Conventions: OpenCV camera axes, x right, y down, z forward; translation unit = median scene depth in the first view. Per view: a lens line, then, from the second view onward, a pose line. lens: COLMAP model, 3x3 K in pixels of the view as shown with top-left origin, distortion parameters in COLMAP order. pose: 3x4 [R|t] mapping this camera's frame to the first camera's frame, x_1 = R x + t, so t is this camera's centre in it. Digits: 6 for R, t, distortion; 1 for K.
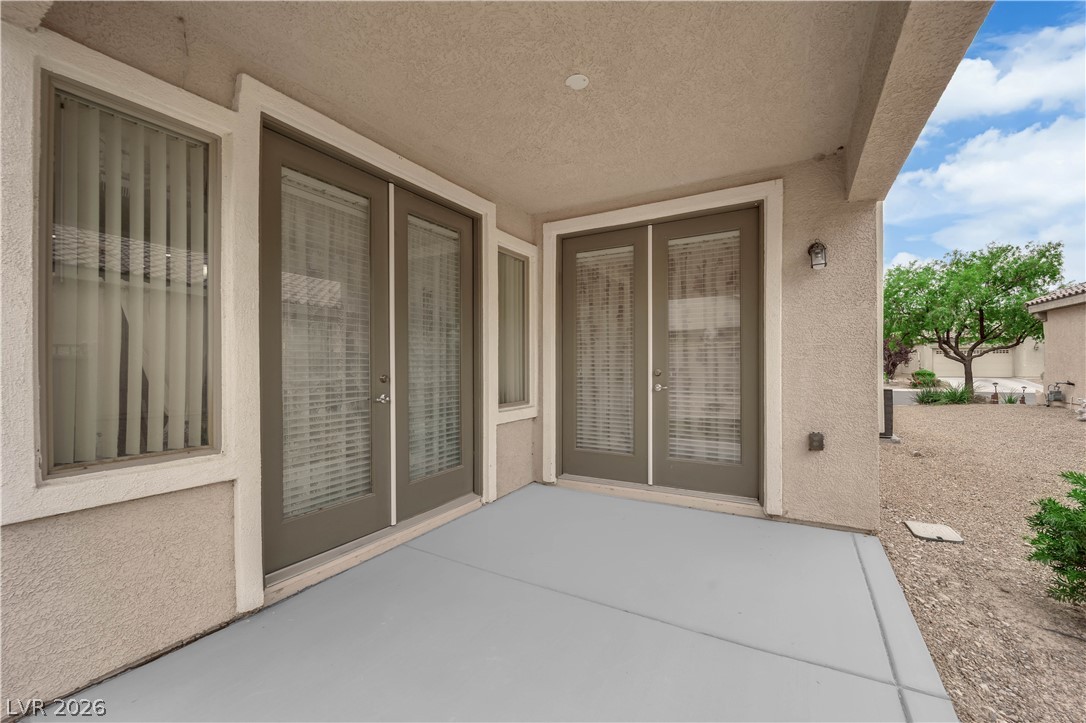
lens RADIAL K [[437.6, 0, 542.3], [0, 437.6, 365.3], [0, 0, 1]] dist [-0.011641, -0.002853]
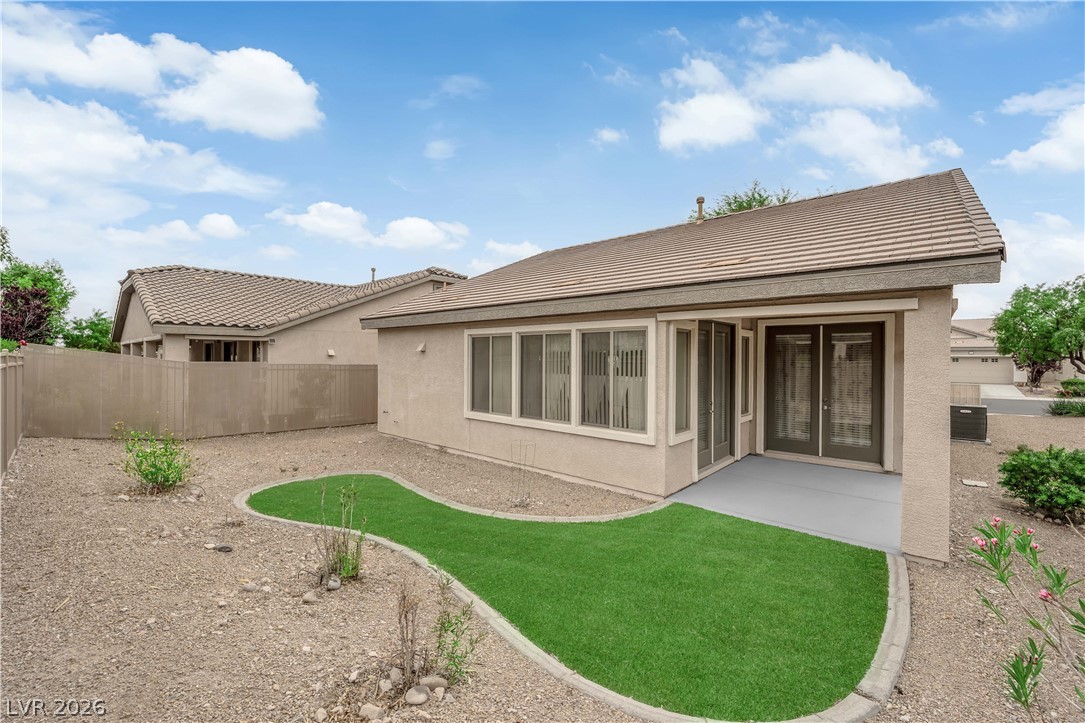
lens RADIAL K [[437.2, 0, 547.2], [0, 437.2, 359.2], [0, 0, 1]] dist [-0.011641, -0.002853]
pose [[0.980491, 0.009611, -0.196331, -0.520960], [-0.009946, 0.999950, -0.000719, -0.138083], [0.196314, 0.002658, 0.980537, -1.053811]]
